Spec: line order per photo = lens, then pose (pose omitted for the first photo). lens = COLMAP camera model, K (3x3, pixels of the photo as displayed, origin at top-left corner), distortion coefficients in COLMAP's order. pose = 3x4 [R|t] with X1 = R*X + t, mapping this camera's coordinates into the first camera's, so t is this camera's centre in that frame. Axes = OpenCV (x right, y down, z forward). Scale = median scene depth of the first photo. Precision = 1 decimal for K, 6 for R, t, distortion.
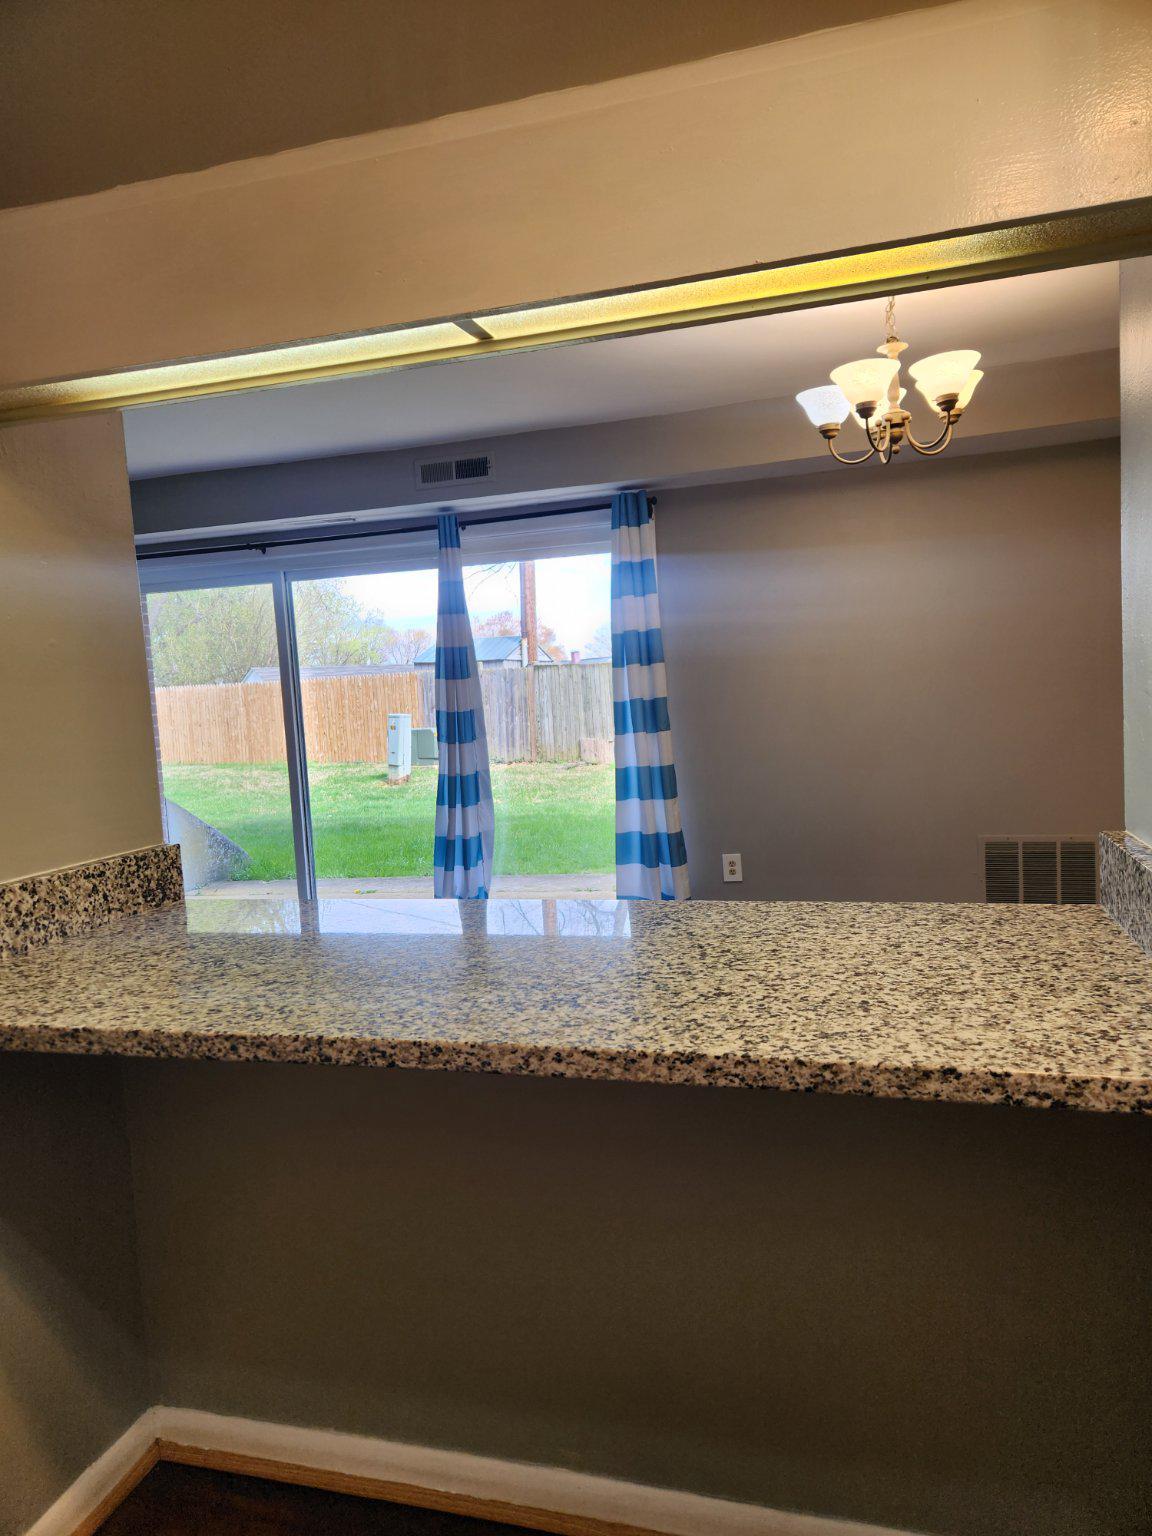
lens RADIAL K [[1022.1, 0, 577.9], [0, 1022.1, 760.2], [0, 0, 1]] dist [0.071240, -0.057457]
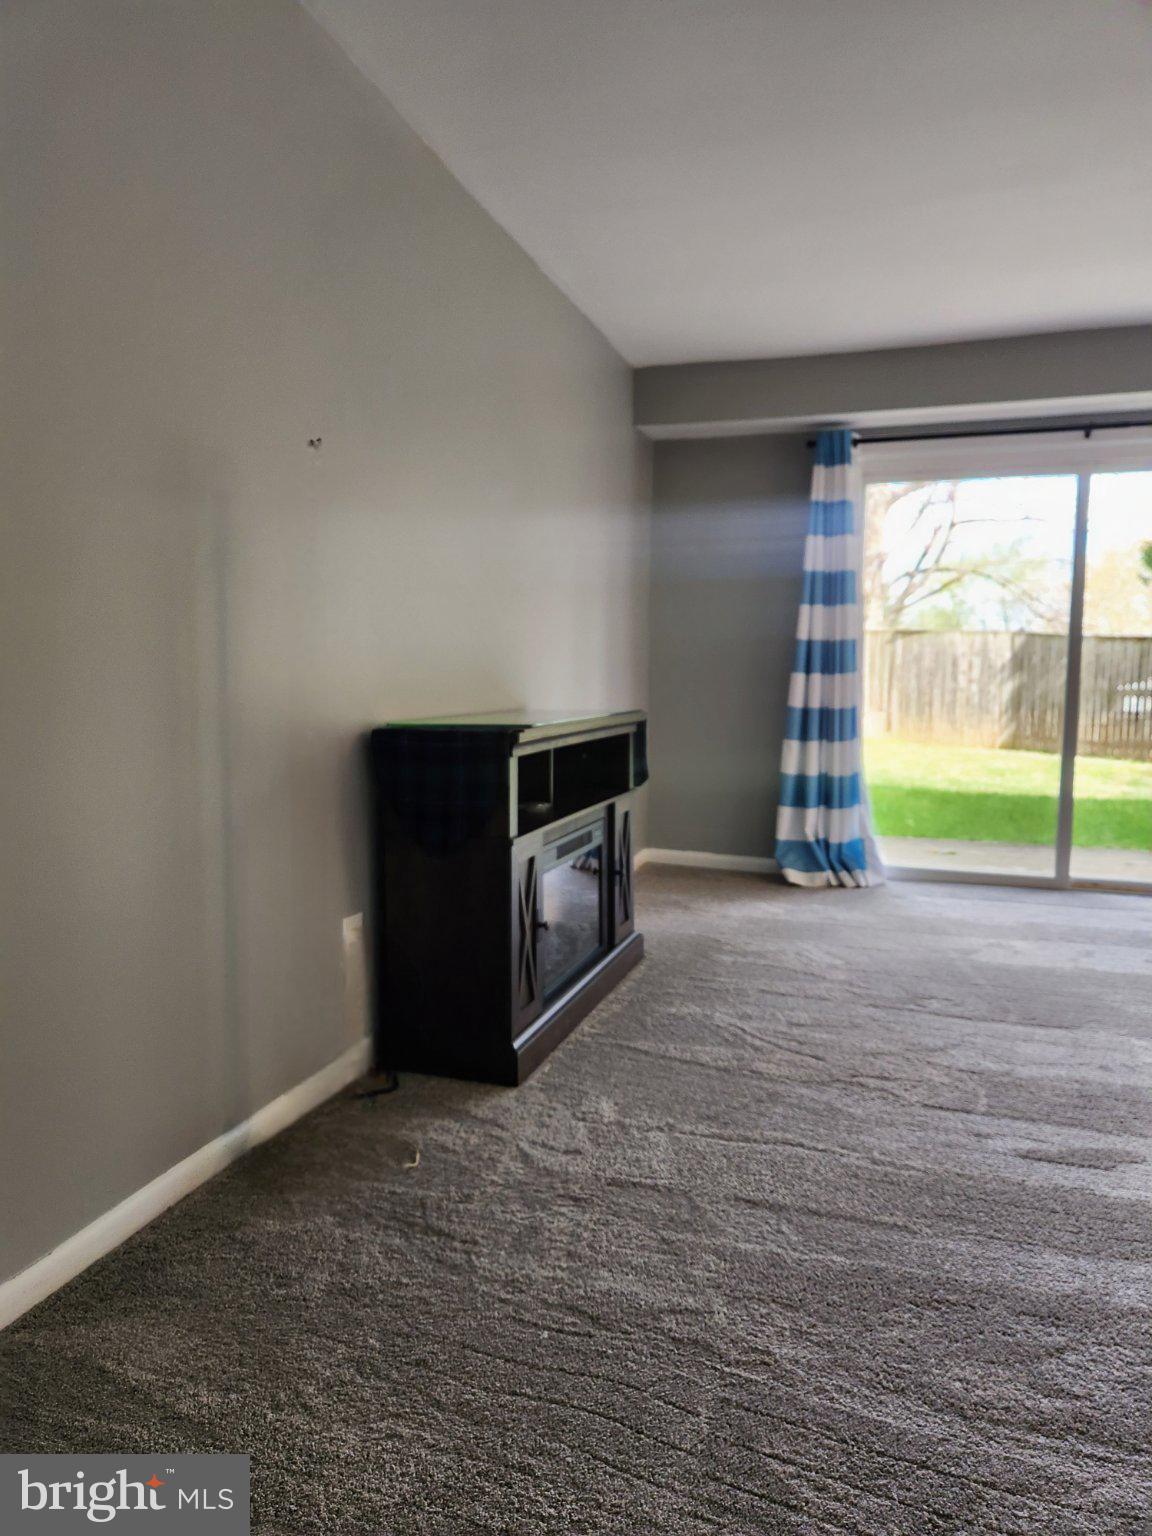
lens RADIAL K [[1022.1, 0, 577.9], [0, 1022.1, 760.2], [0, 0, 1]] dist [0.071240, -0.057457]
pose [[0.996786, 0.070410, -0.038202, -0.756984], [-0.069790, 0.997411, 0.017329, 0.082791], [0.039324, -0.014607, 0.999120, 0.166021]]
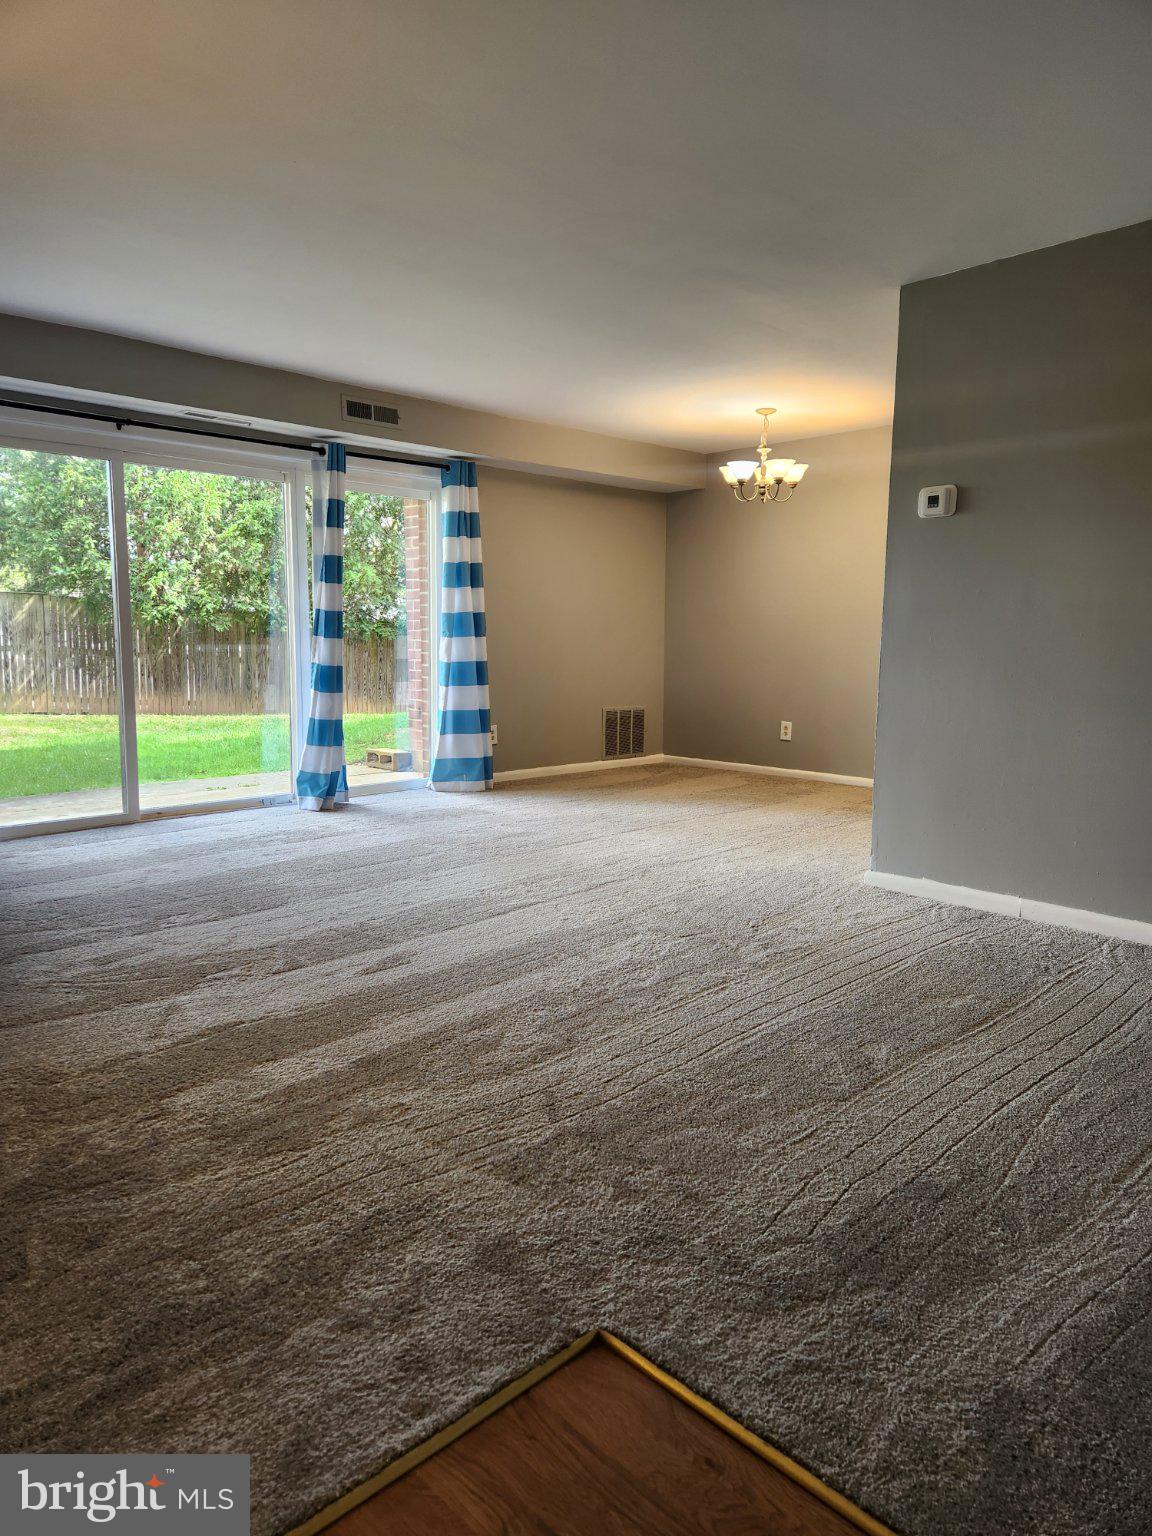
lens RADIAL K [[1022.1, 0, 577.9], [0, 1022.1, 760.2], [0, 0, 1]] dist [0.071240, -0.057457]
pose [[0.502673, -0.045305, 0.863289, -1.069987], [0.021233, 0.998972, 0.040062, 0.087178], [-0.864216, -0.001808, 0.503118, 0.169495]]
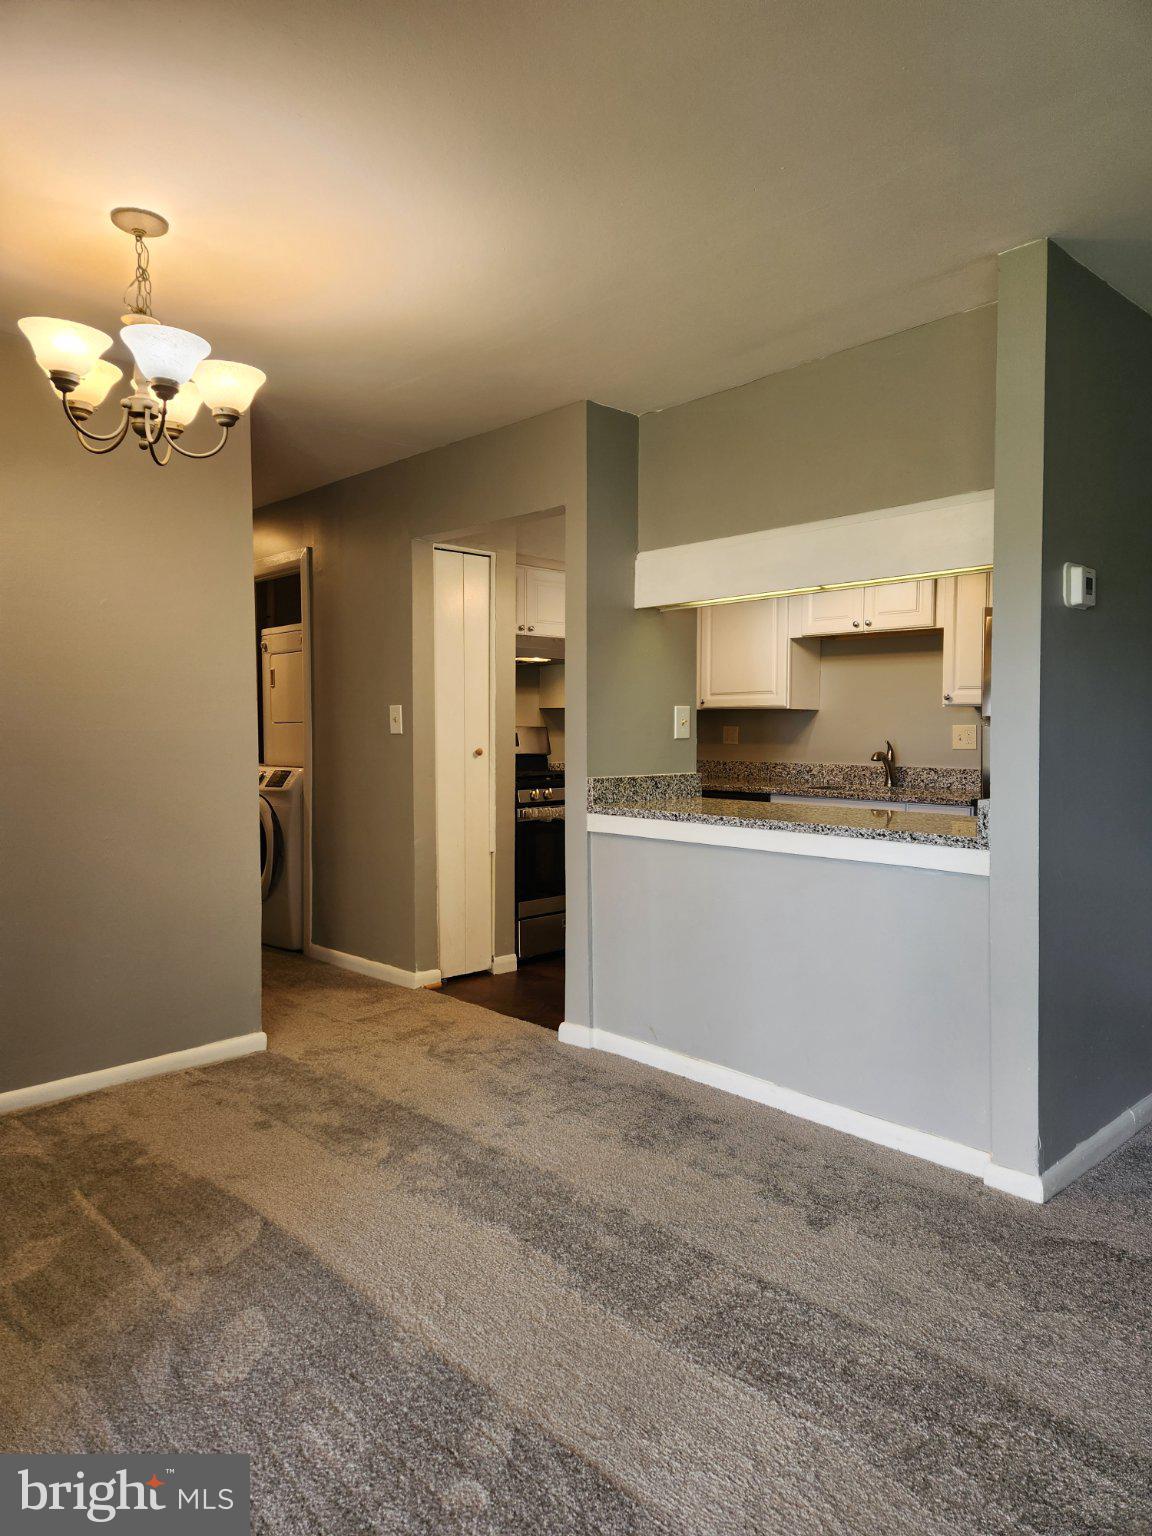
lens RADIAL K [[1026.5, 0, 581.3], [0, 1026.5, 741.2], [0, 0, 1]] dist [0.057014, -0.001558]
pose [[-0.861987, 0.051093, 0.504348, -0.247315], [0.088190, 0.994851, 0.049944, -0.049043], [-0.499200, 0.087530, -0.862055, 0.973302]]
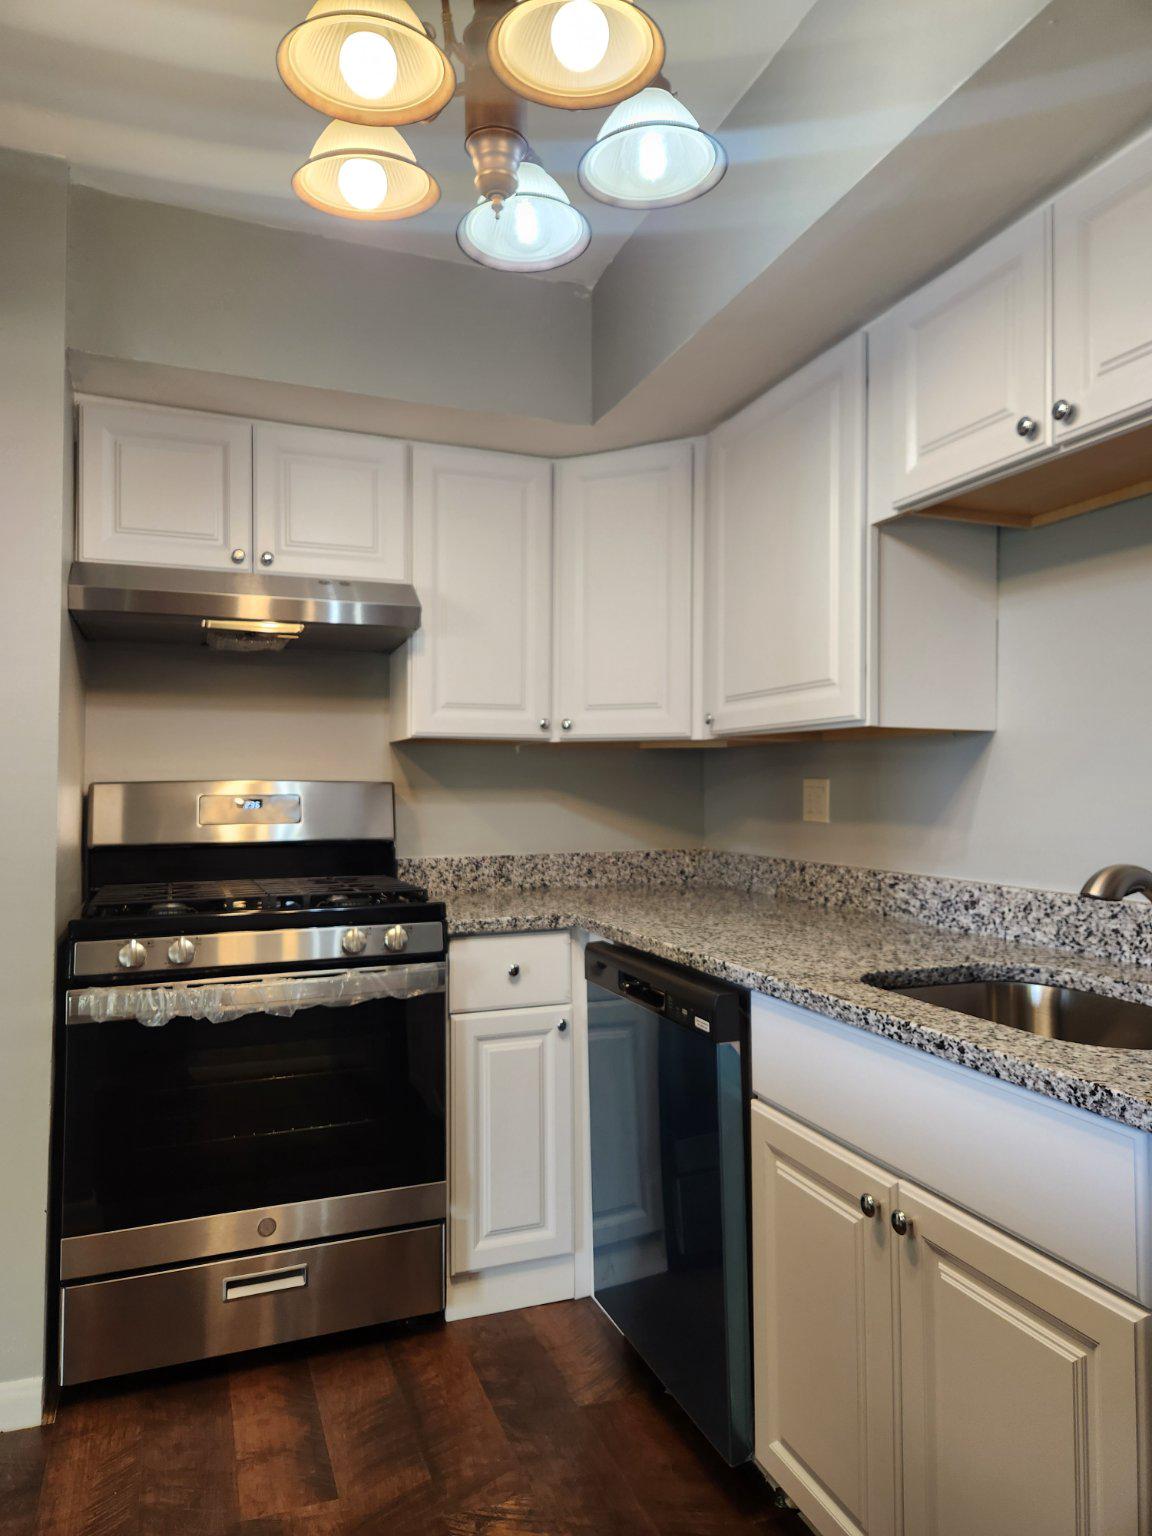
lens RADIAL K [[1048.4, 0, 582.7], [0, 1048.4, 743.9], [0, 0, 1]] dist [0.065045, -0.067909]
pose [[-0.605260, 0.088283, 0.791117, -0.122249], [0.095206, 0.994726, -0.038165, 0.005403], [-0.790314, 0.052220, -0.610473, 0.187844]]
